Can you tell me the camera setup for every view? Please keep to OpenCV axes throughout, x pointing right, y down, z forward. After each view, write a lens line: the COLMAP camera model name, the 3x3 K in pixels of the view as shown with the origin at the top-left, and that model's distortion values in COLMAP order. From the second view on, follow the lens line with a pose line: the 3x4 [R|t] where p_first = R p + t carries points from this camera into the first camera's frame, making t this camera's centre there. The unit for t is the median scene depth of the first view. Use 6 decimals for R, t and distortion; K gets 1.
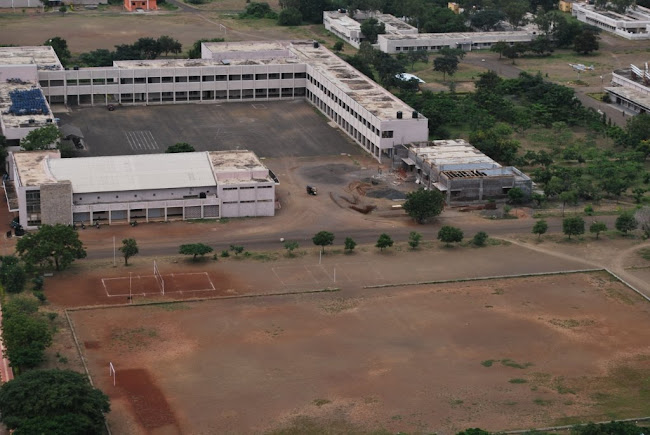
lens RADIAL K [[1479.1, 0, 325.0], [0, 1479.1, 217.5], [0, 0, 1]] dist [0.021922, 0.153978]
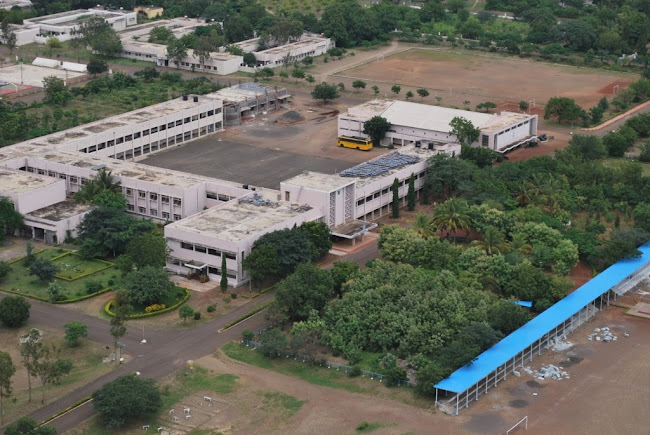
lens RADIAL K [[1479.1, 0, 325.0], [0, 1479.1, 217.5], [0, 0, 1]] dist [0.021922, 0.153978]
pose [[-0.662558, -0.243238, 0.708416, -1.047761], [0.198333, 0.855068, 0.479085, -0.629444], [-0.722275, 0.457924, -0.518290, 1.800550]]
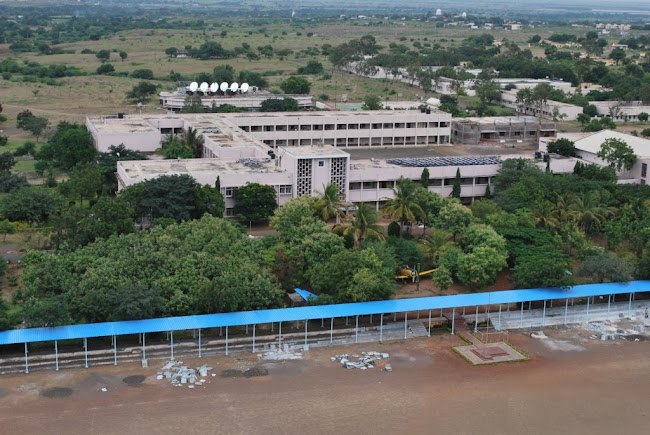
lens RADIAL K [[991.7, 0, 325.0], [0, 991.7, 217.5], [0, 0, 1]] dist [-0.016287, -0.009216]
pose [[-0.044182, -0.242159, 0.969230, -0.908350], [0.267990, 0.931746, 0.245010, -0.245495], [-0.962408, 0.270569, 0.023730, 1.212369]]
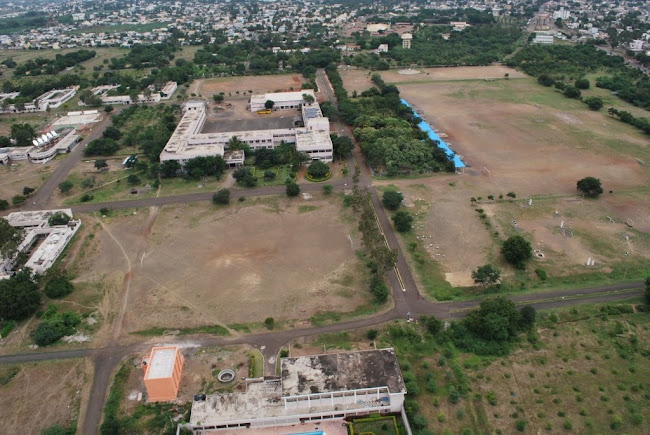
lens RADIAL K [[509.8, 0, 325.0], [0, 509.8, 217.5], [0, 0, 1]] dist [-0.069945, -0.000707]
pose [[-0.985318, -0.063034, 0.158667, -0.451218], [0.064836, 0.721578, 0.689291, -0.693128], [-0.157940, 0.689458, -0.706897, 2.081553]]
